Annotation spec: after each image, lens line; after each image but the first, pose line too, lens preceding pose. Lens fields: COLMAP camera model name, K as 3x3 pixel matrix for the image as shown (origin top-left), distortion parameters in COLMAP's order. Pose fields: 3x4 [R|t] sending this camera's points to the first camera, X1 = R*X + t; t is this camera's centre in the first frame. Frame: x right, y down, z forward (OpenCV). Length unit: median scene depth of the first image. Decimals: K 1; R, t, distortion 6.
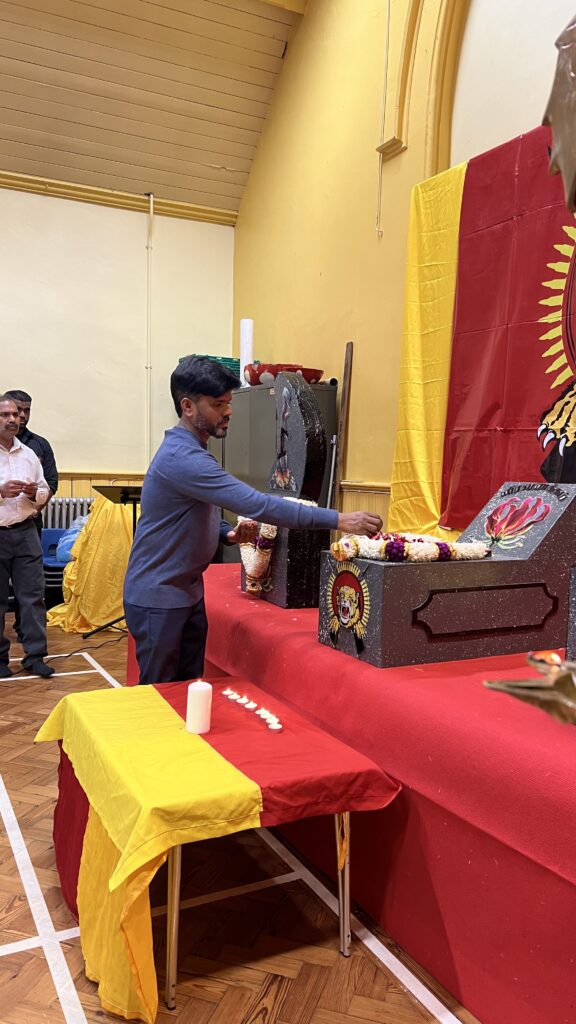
lens RADIAL K [[770.3, 0, 293.6], [0, 770.3, 516.4], [0, 0, 1]] dist [0.052348, -0.058260]
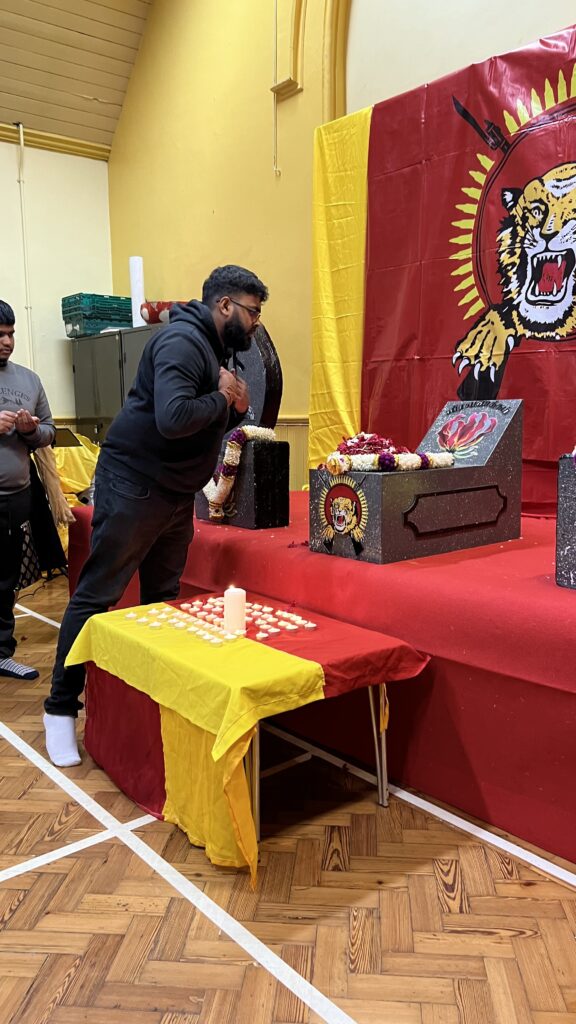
lens RADIAL K [[770.3, 0, 292.6], [0, 770.3, 502.2], [0, 0, 1]] dist [0.052348, -0.058260]
pose [[0.976560, -0.064028, 0.205503, -0.215997], [0.052977, 0.996861, 0.058838, 0.026723], [-0.208625, -0.046572, 0.976886, -0.073178]]
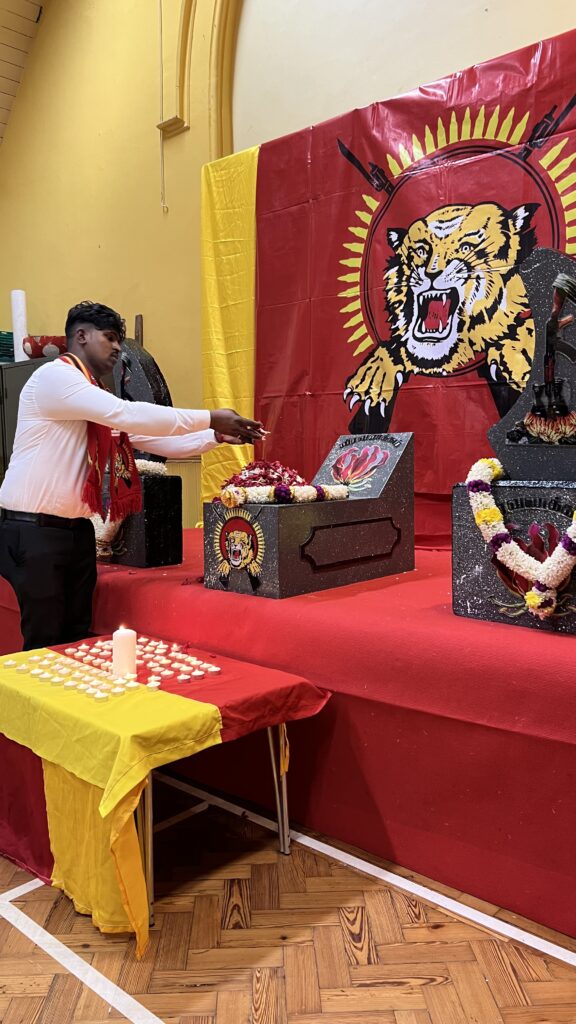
lens RADIAL K [[770.3, 0, 280.9], [0, 770.3, 508.7], [0, 0, 1]] dist [0.052348, -0.058260]
pose [[0.942416, -0.066864, 0.327692, -0.210390], [0.063632, 0.997761, 0.020588, 0.038593], [-0.328335, 0.001450, 0.944560, -0.040280]]
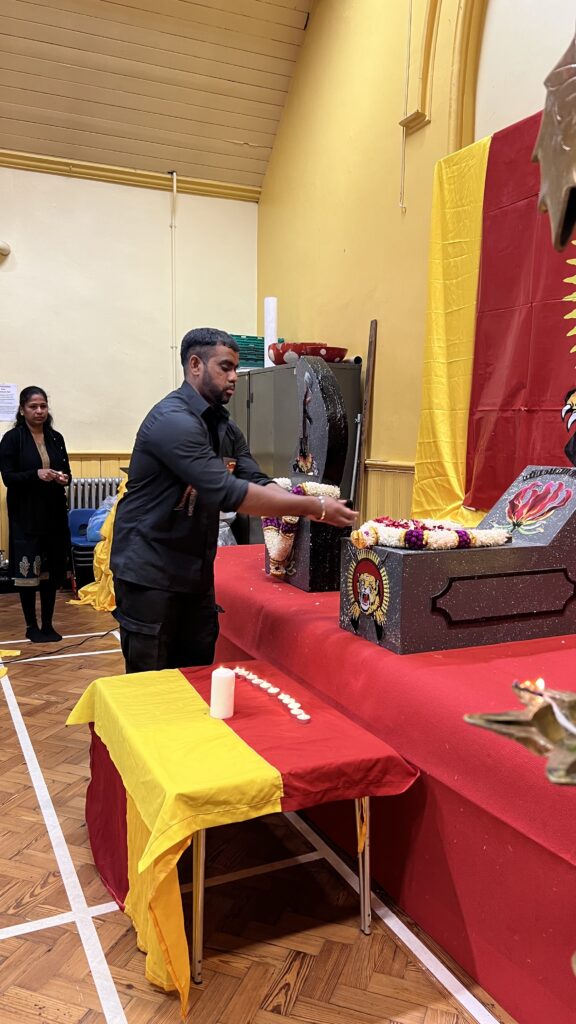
lens RADIAL K [[770.3, 0, 293.8], [0, 770.3, 512.7], [0, 0, 1]] dist [0.052348, -0.058260]
pose [[0.999256, -0.008130, -0.037689, 0.011158], [0.009321, 0.999459, 0.031535, -0.020822], [0.037412, -0.031862, 0.998792, -0.012246]]
